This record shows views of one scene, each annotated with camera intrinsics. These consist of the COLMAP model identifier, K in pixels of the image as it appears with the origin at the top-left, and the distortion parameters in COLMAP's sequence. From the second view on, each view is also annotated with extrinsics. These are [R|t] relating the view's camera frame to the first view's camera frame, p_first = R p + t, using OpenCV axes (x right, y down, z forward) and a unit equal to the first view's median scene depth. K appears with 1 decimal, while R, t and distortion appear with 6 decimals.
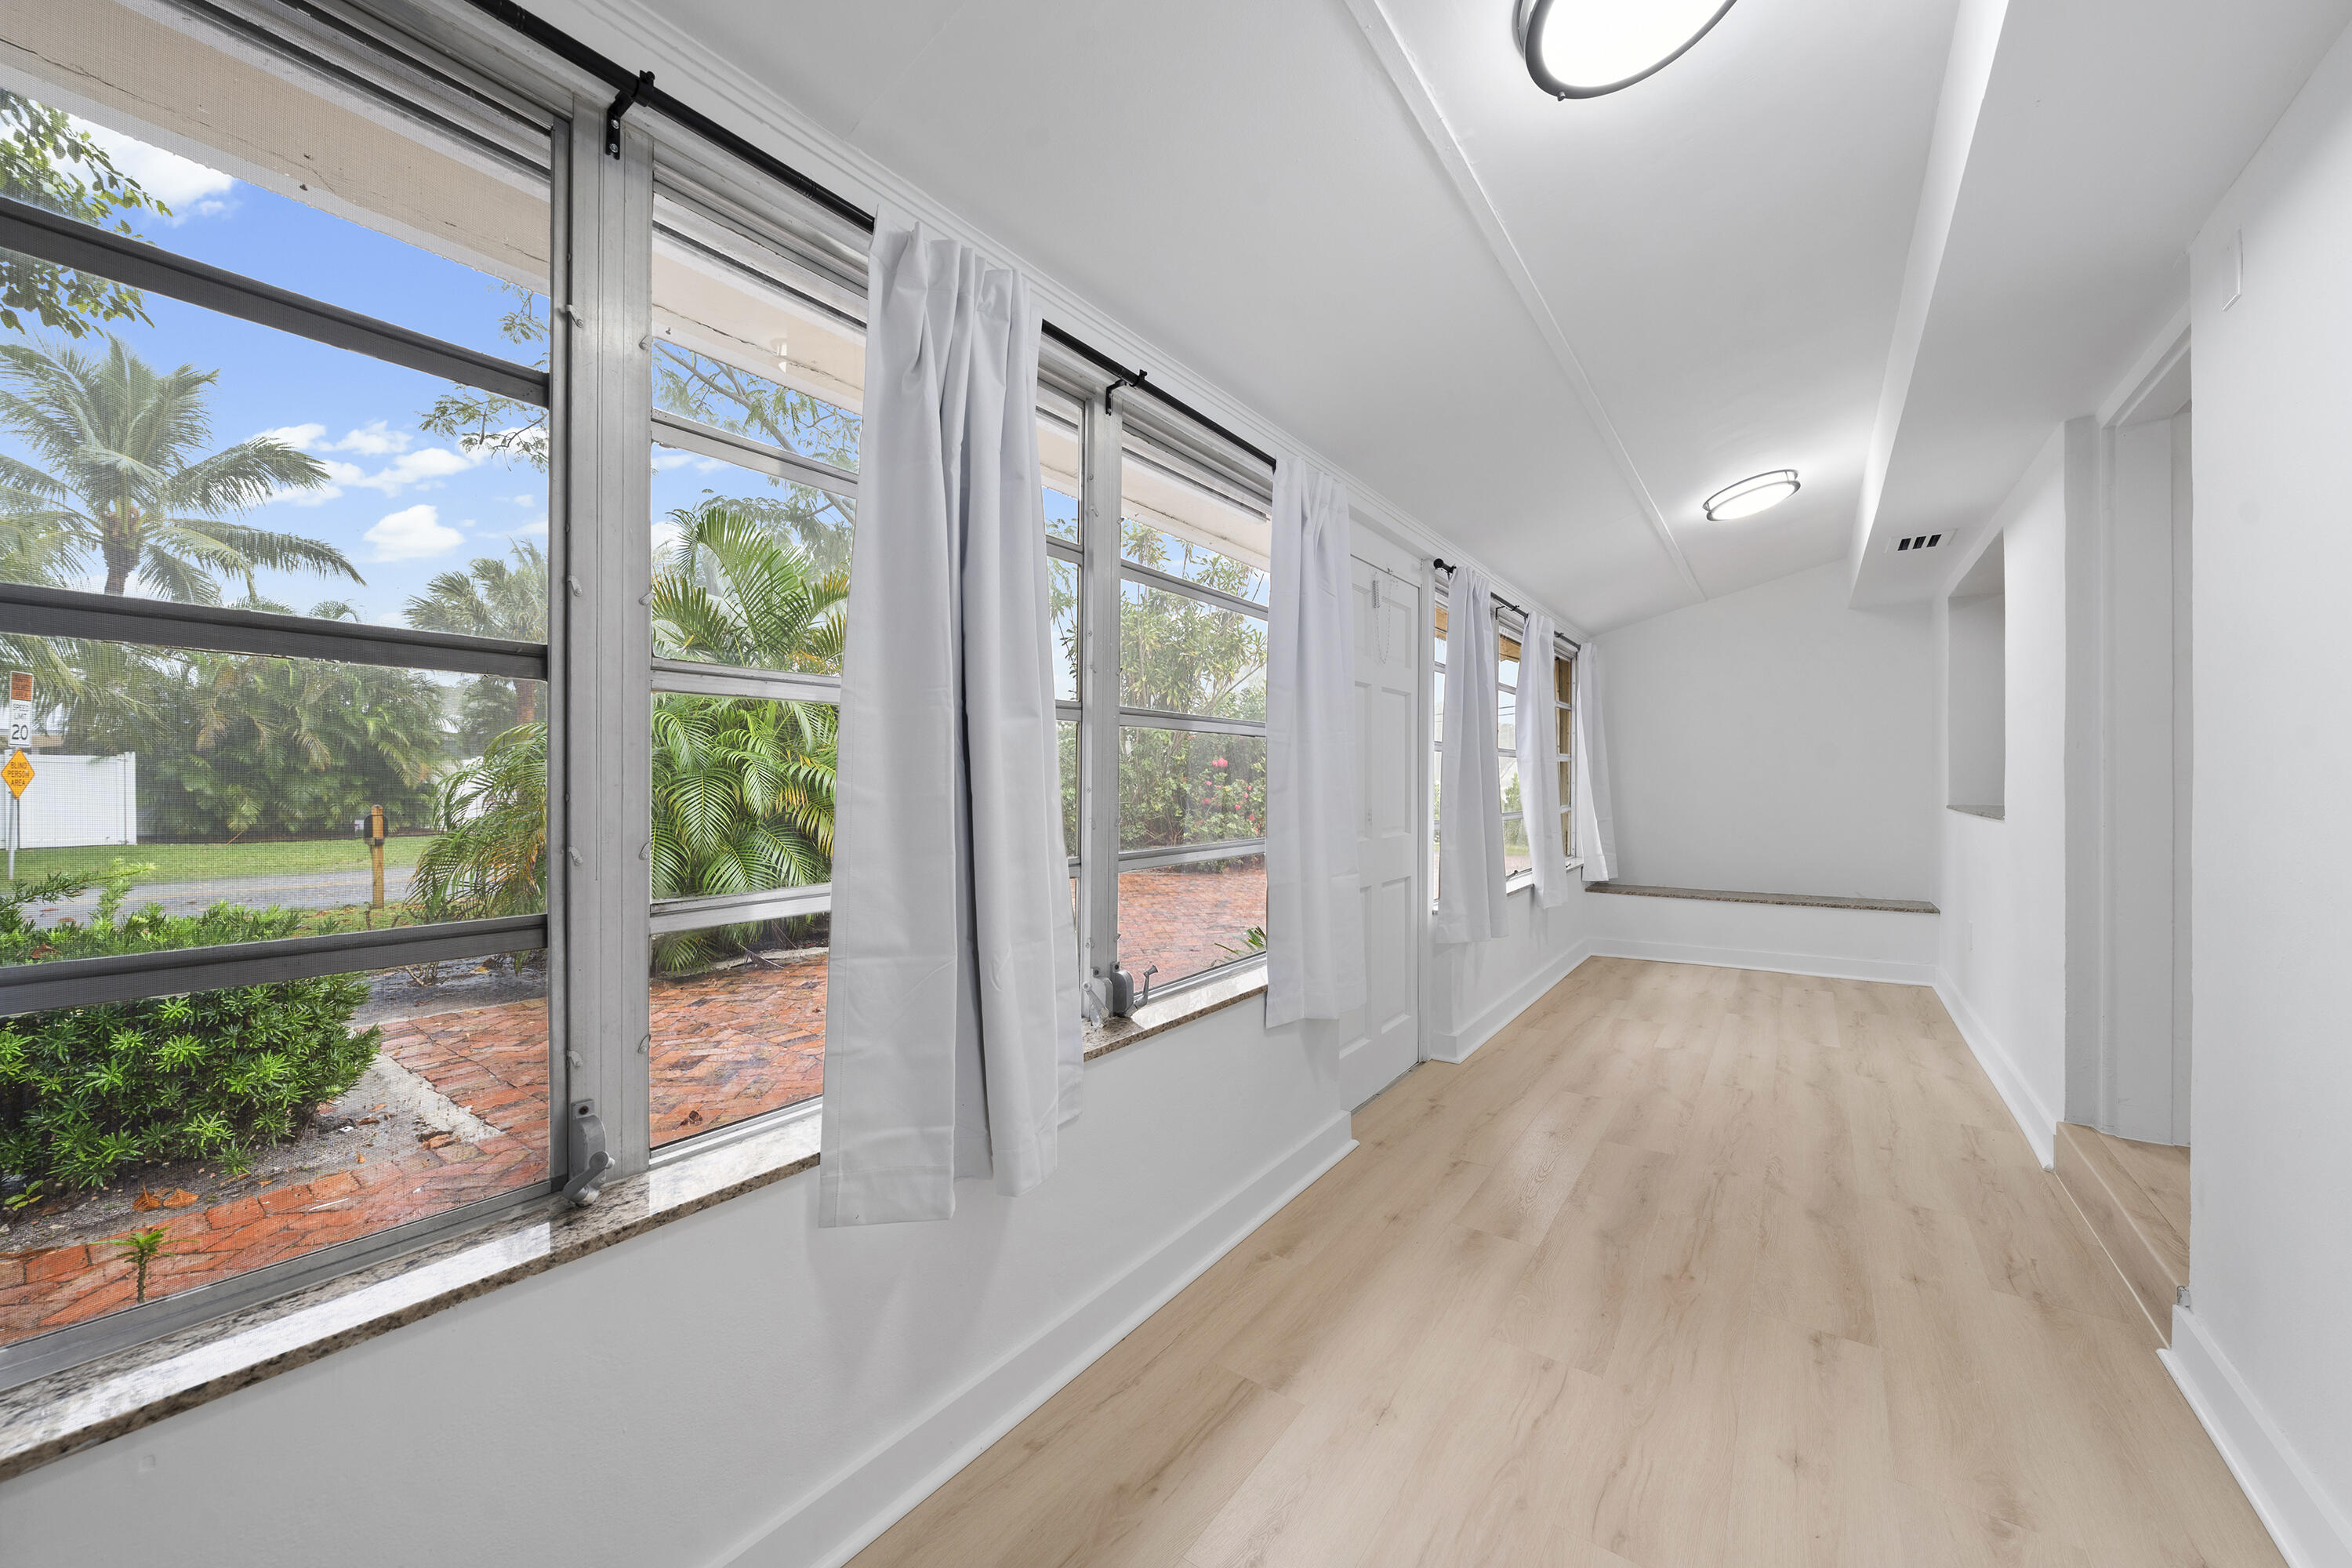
lens RADIAL K [[861.1, 0, 1178.4], [0, 861.1, 791.2], [0, 0, 1]] dist [-0.001182, -0.000257]
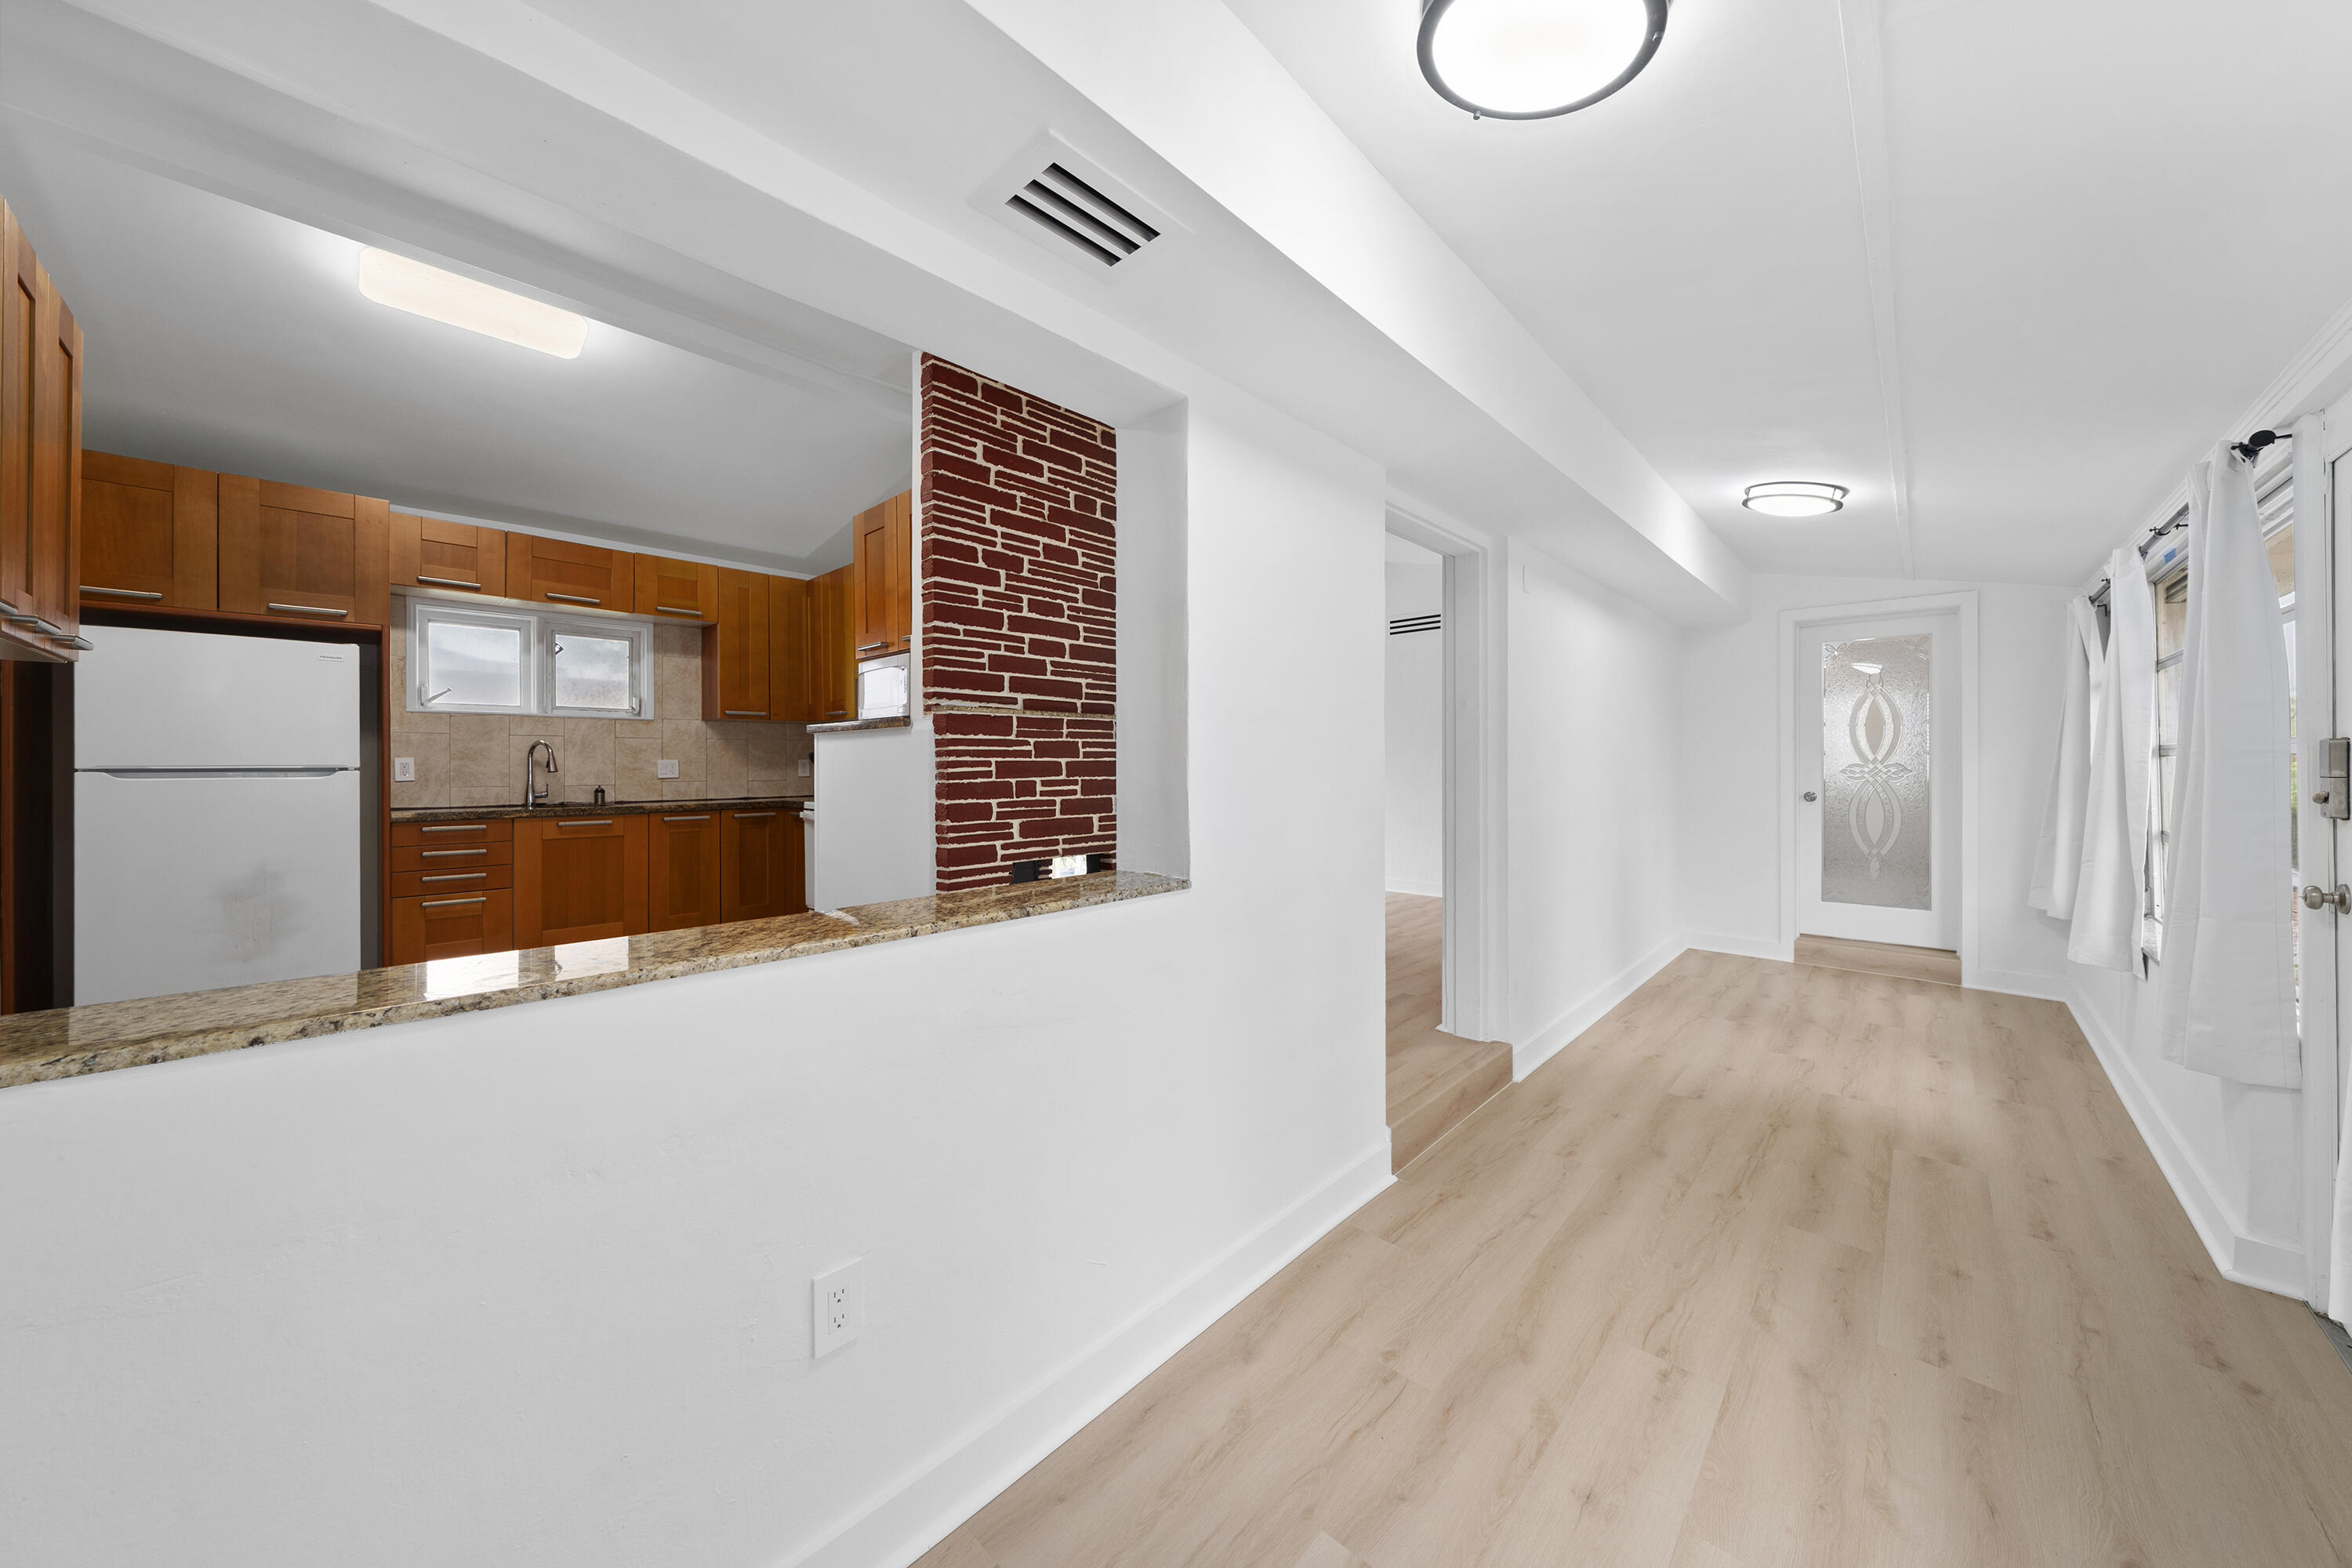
lens RADIAL K [[807.9, 0, 1160.9], [0, 807.9, 762.8], [0, 0, 1]] dist [0.008723, -0.000011]
pose [[-0.991547, 0.005757, 0.129619, 1.276122], [0.006804, 0.999948, 0.007639, -0.089382], [-0.129568, 0.008456, -0.991534, 2.214143]]
